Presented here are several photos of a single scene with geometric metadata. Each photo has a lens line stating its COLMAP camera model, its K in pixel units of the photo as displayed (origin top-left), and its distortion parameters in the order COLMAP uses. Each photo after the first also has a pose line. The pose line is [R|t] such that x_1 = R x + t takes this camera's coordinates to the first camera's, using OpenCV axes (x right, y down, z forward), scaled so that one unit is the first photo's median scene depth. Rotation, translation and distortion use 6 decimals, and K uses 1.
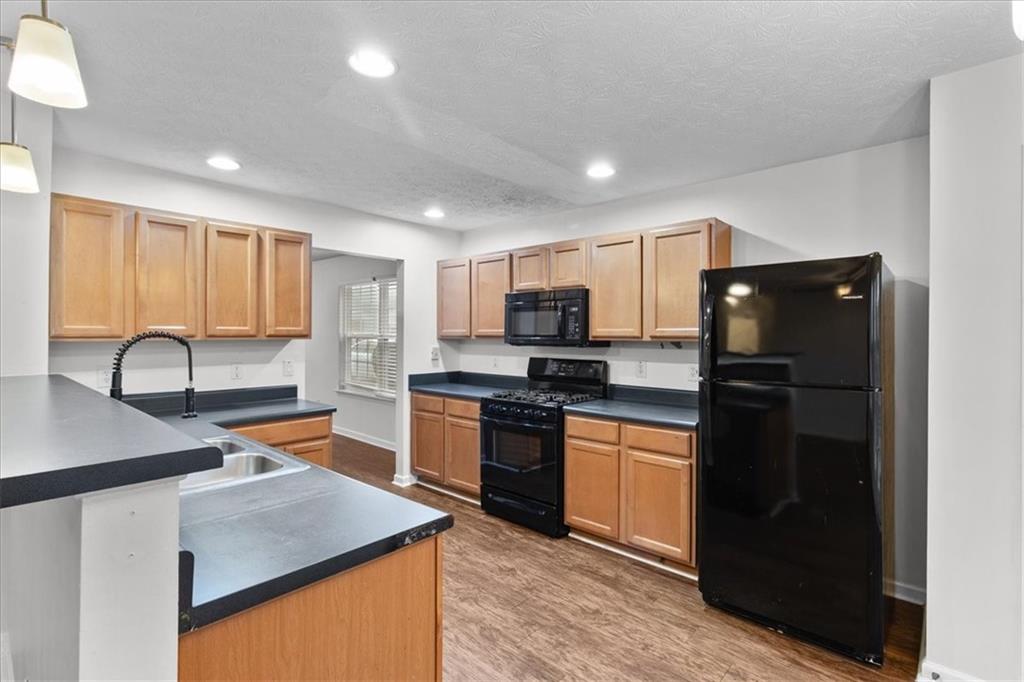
lens RADIAL K [[471.0, 0, 518.8], [0, 471.0, 326.4], [0, 0, 1]] dist [-0.001390, 0.000056]
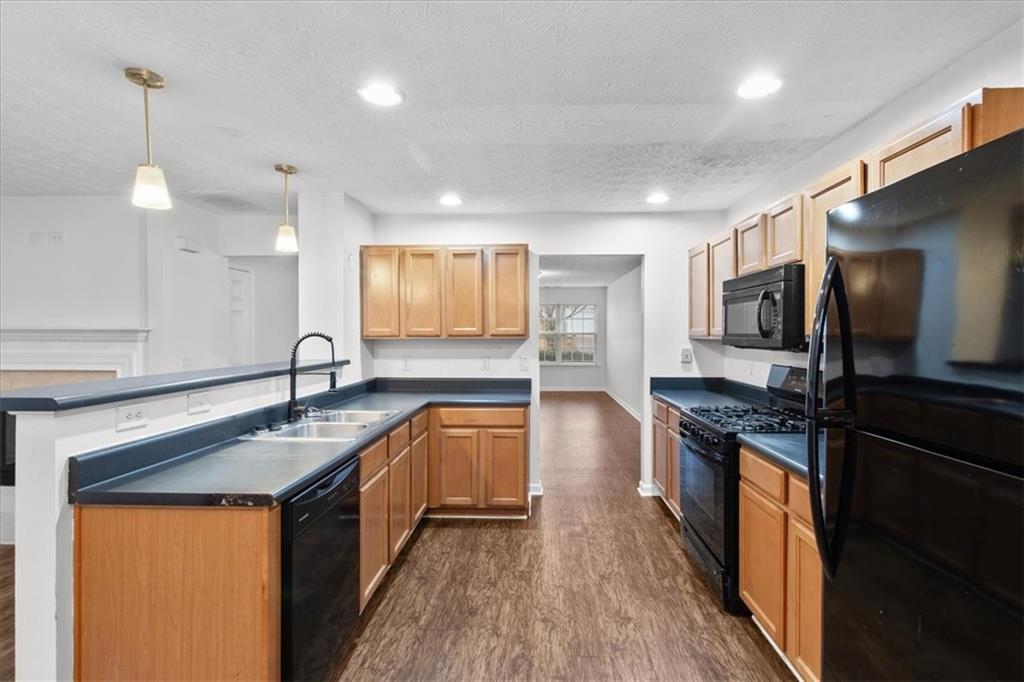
lens RADIAL K [[467.0, 0, 518.2], [0, 467.0, 333.2], [0, 0, 1]] dist [0.000021, 0.000227]
pose [[0.643624, -0.003995, -0.765331, 0.423524], [0.014792, 0.999865, 0.007221, 0.006790], [0.765199, -0.015968, 0.643596, 0.290067]]
